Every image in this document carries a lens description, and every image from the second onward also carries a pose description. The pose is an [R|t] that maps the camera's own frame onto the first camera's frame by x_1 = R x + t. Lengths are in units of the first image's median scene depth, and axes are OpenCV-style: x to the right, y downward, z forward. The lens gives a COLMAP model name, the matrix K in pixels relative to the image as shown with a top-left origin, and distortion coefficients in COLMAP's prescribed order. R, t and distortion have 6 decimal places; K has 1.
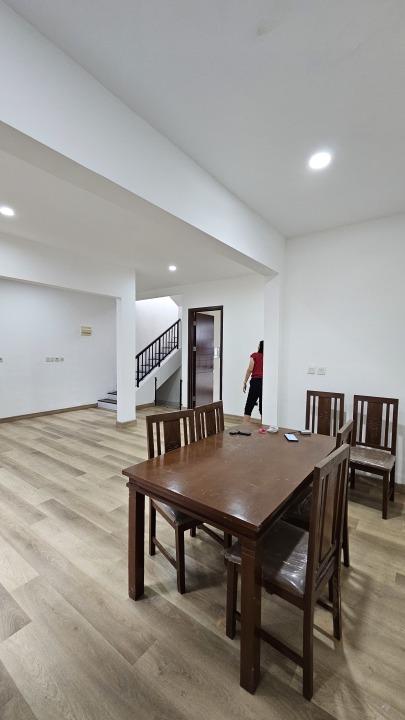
lens RADIAL K [[294.3, 0, 203.7], [0, 294.3, 363.1], [0, 0, 1]] dist [-0.001834, 0.000052]
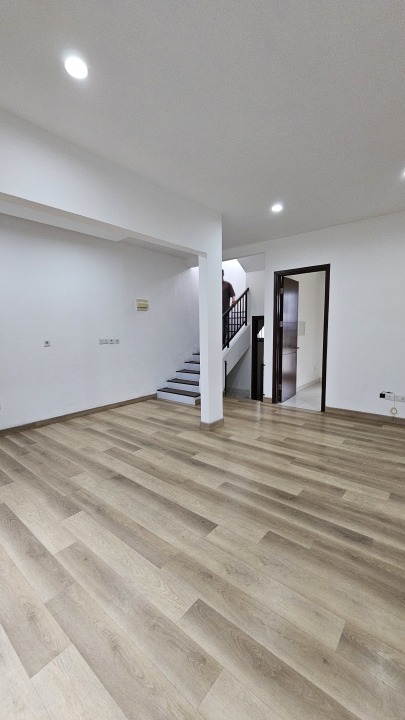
lens RADIAL K [[294.3, 0, 201.5], [0, 294.3, 360.2], [0, 0, 1]] dist [-0.001834, 0.000052]
pose [[0.998047, -0.015832, -0.060432, -0.250825], [0.019414, 0.998059, 0.059165, -0.004432], [0.059378, -0.060223, 0.996417, 0.261594]]
